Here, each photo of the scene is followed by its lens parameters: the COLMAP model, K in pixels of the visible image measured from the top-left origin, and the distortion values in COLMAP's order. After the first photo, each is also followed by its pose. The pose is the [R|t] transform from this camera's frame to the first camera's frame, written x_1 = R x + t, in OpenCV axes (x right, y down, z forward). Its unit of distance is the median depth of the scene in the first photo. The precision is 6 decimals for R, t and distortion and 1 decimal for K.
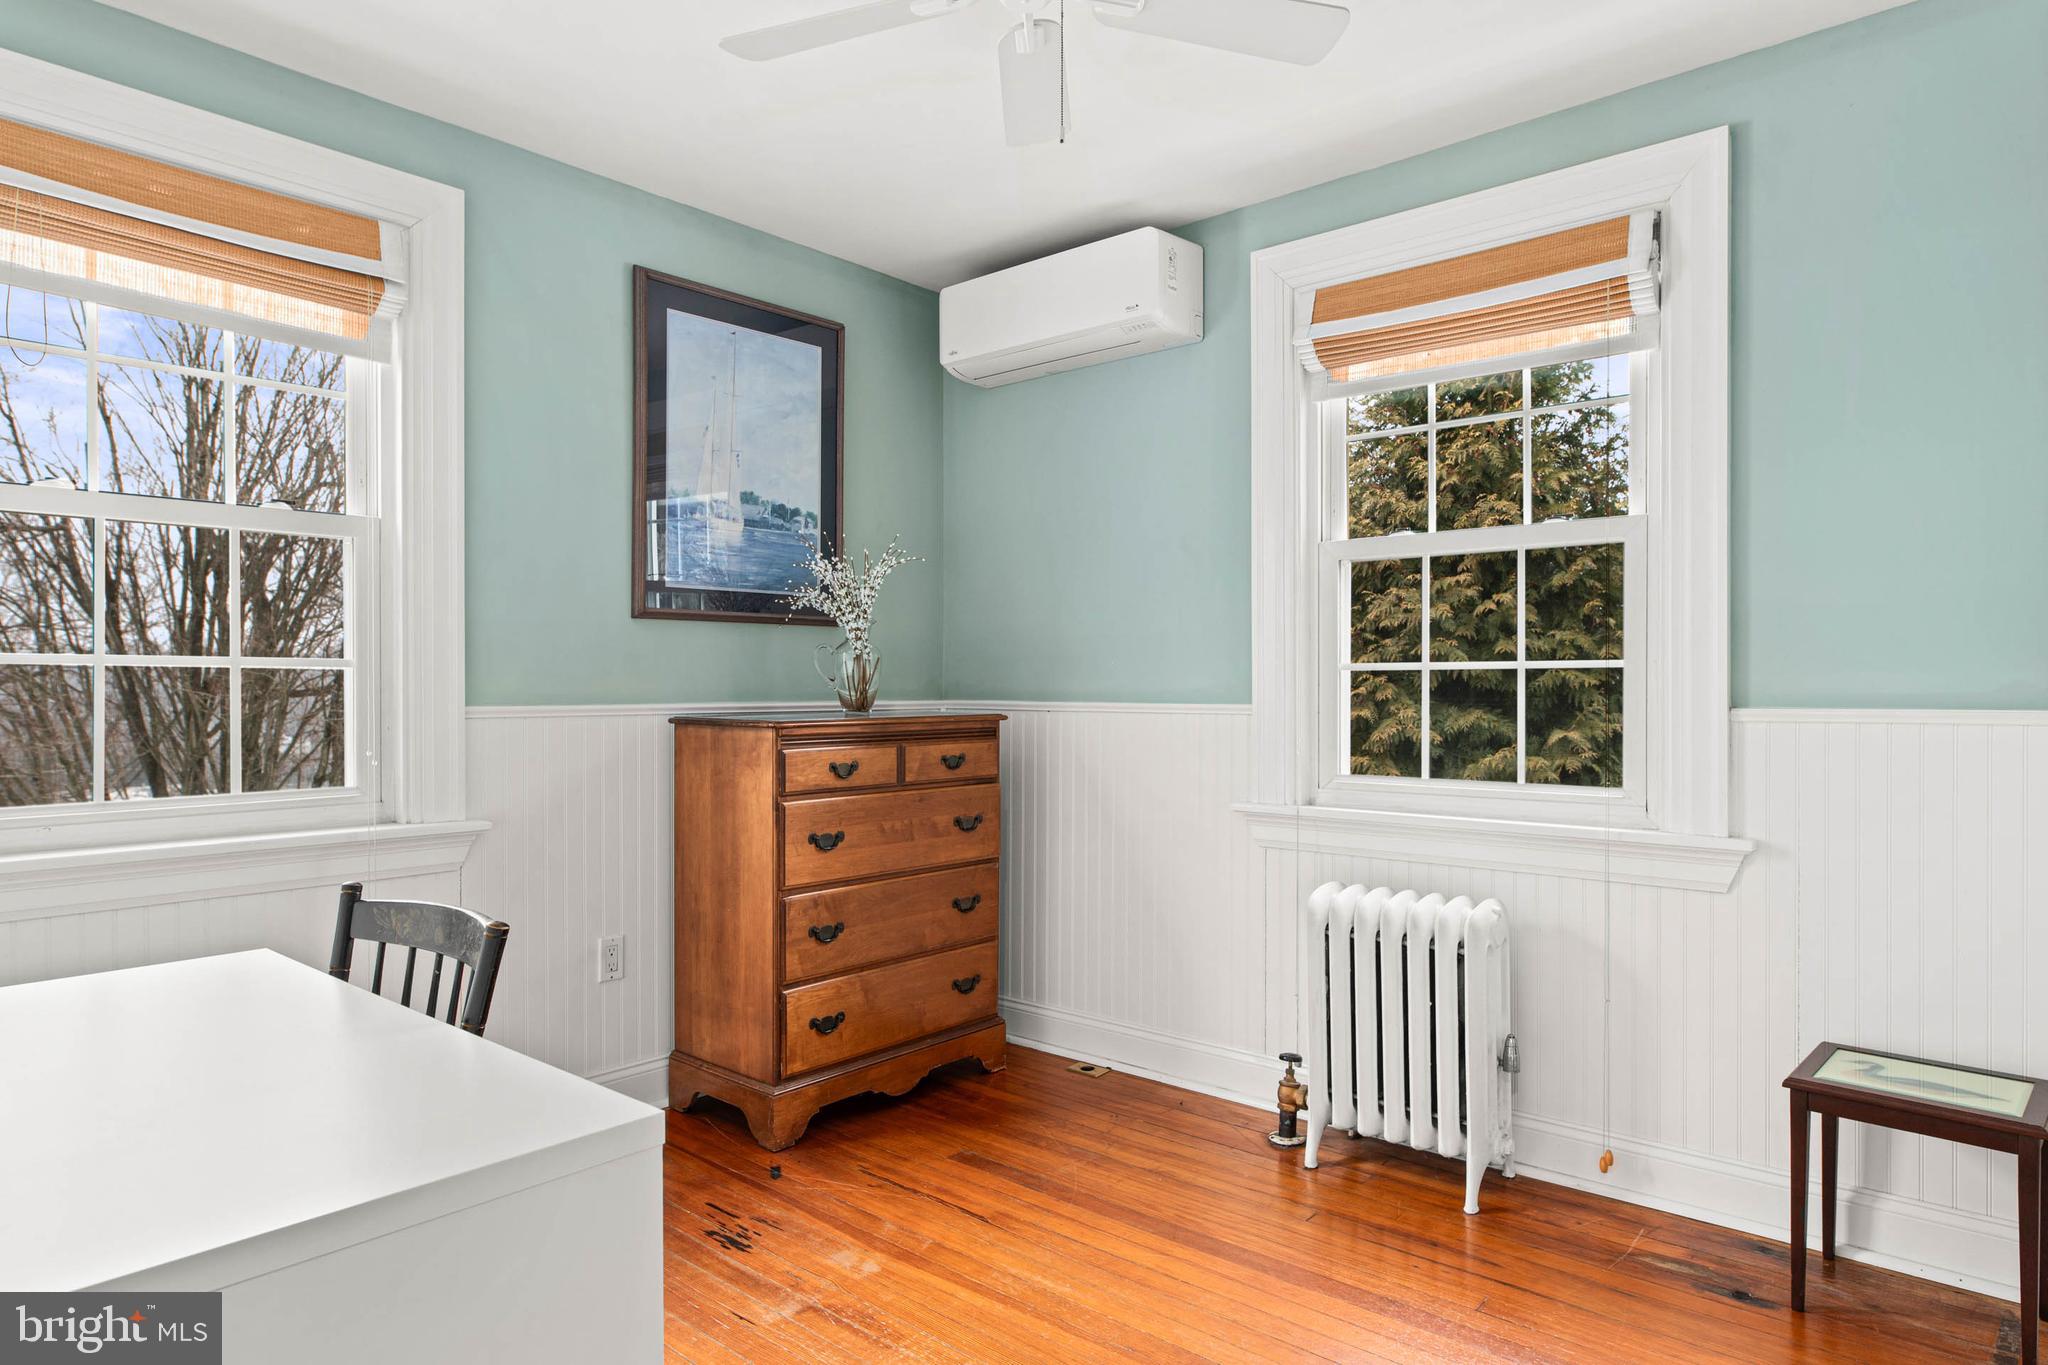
lens RADIAL K [[1201.2, 0, 1022.1], [0, 1201.2, 688.4], [0, 0, 1]] dist [-0.004148, 0.000273]
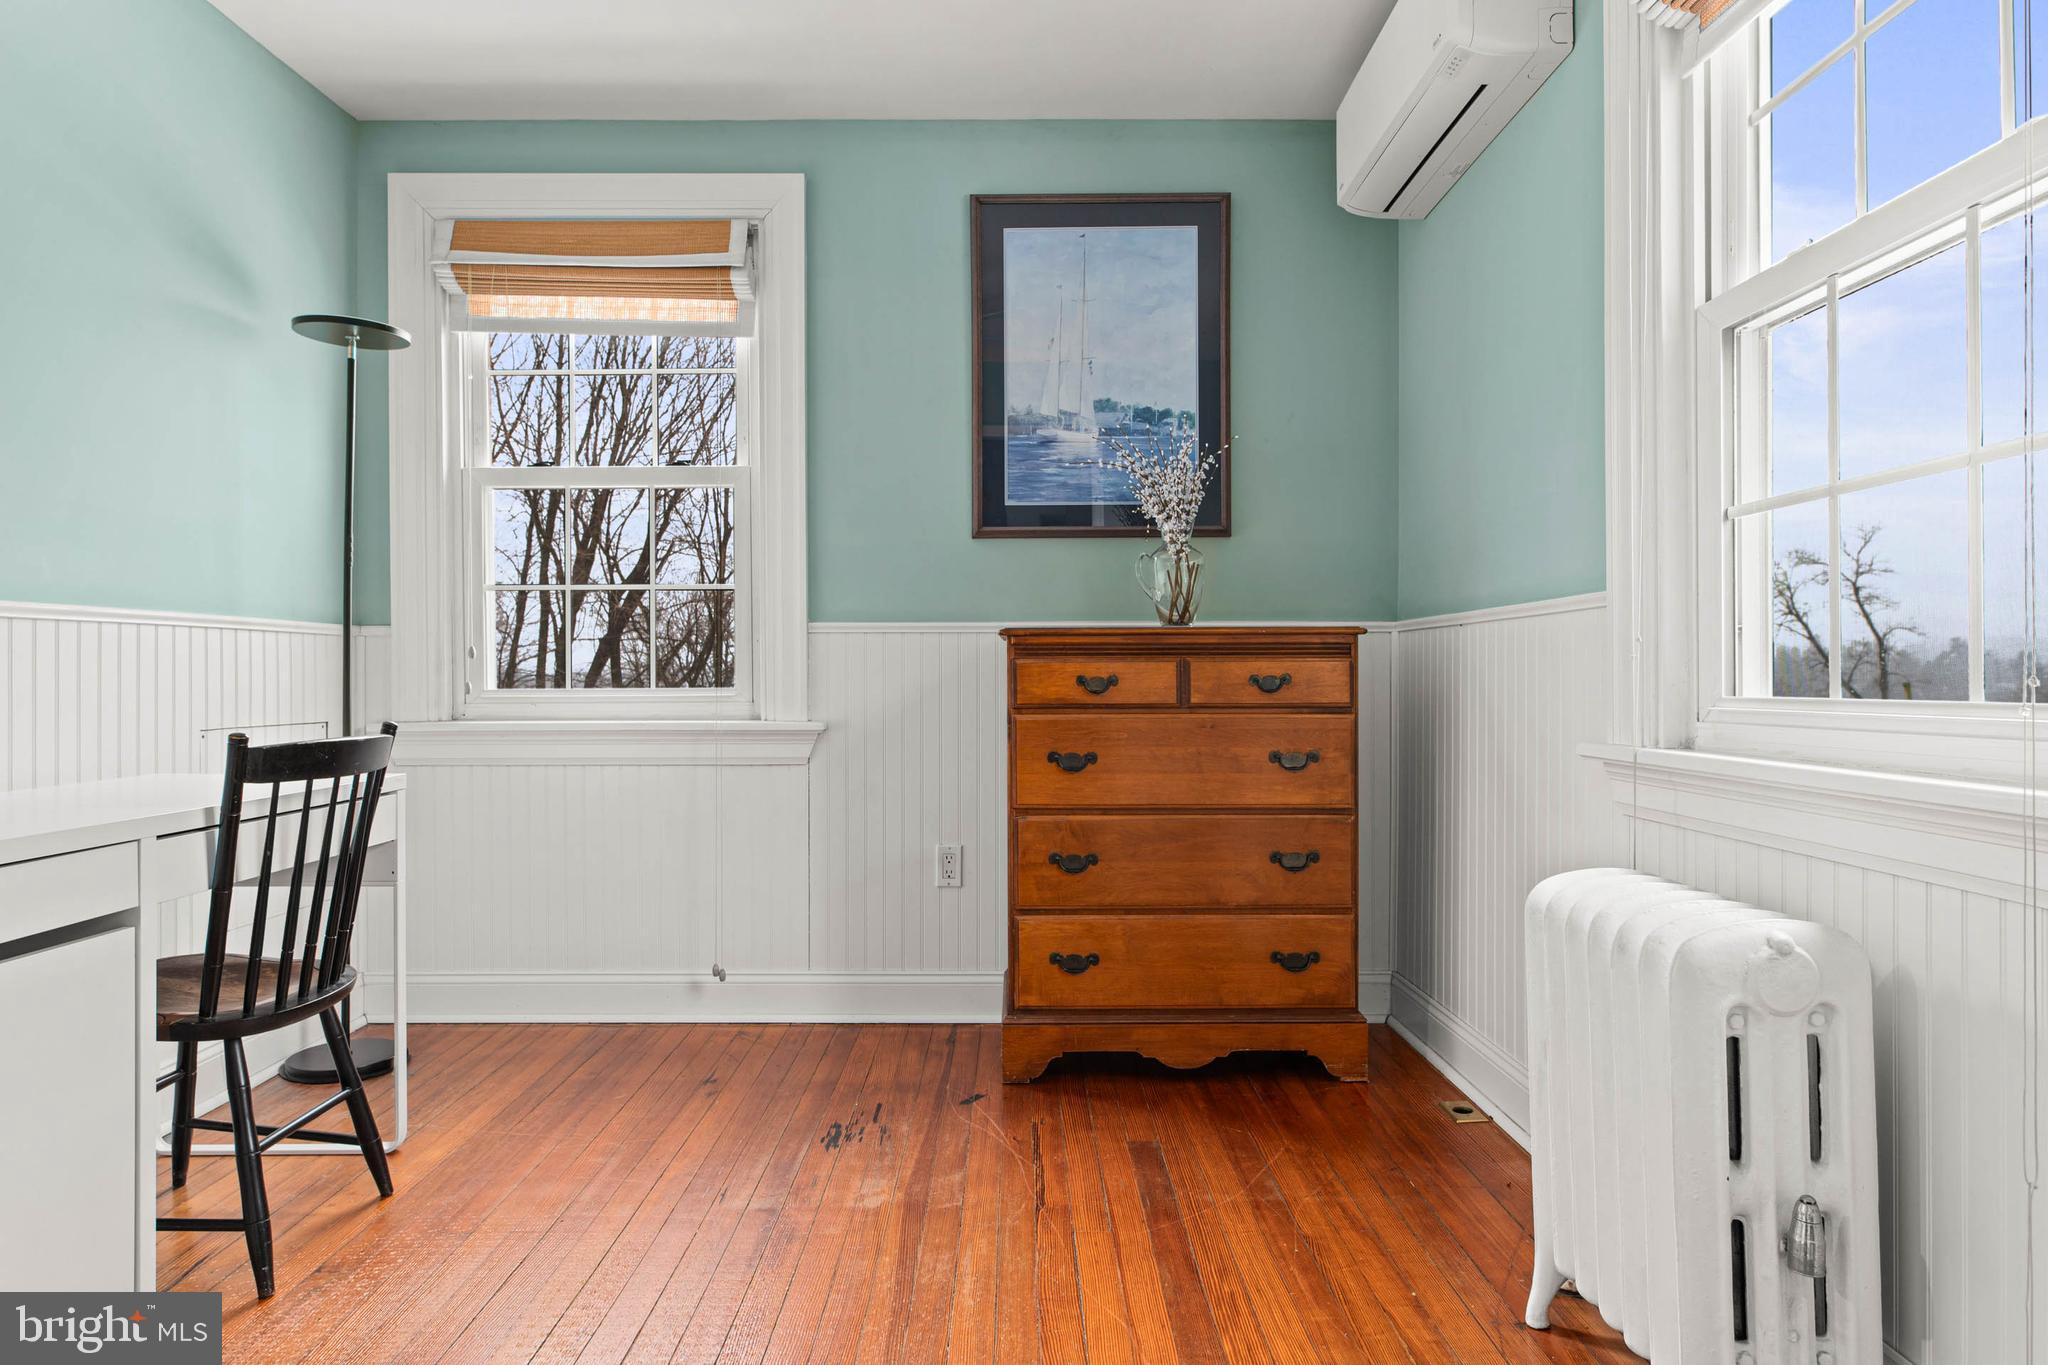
lens RADIAL K [[1184.2, 0, 1021.3], [0, 1184.2, 675.8], [0, 0, 1]] dist [0.001725, -0.000673]
pose [[0.659473, -0.002543, -0.751724, 0.459602], [-0.001021, 0.999990, -0.004279, 0.062634], [0.751727, 0.003590, 0.659464, 0.357908]]
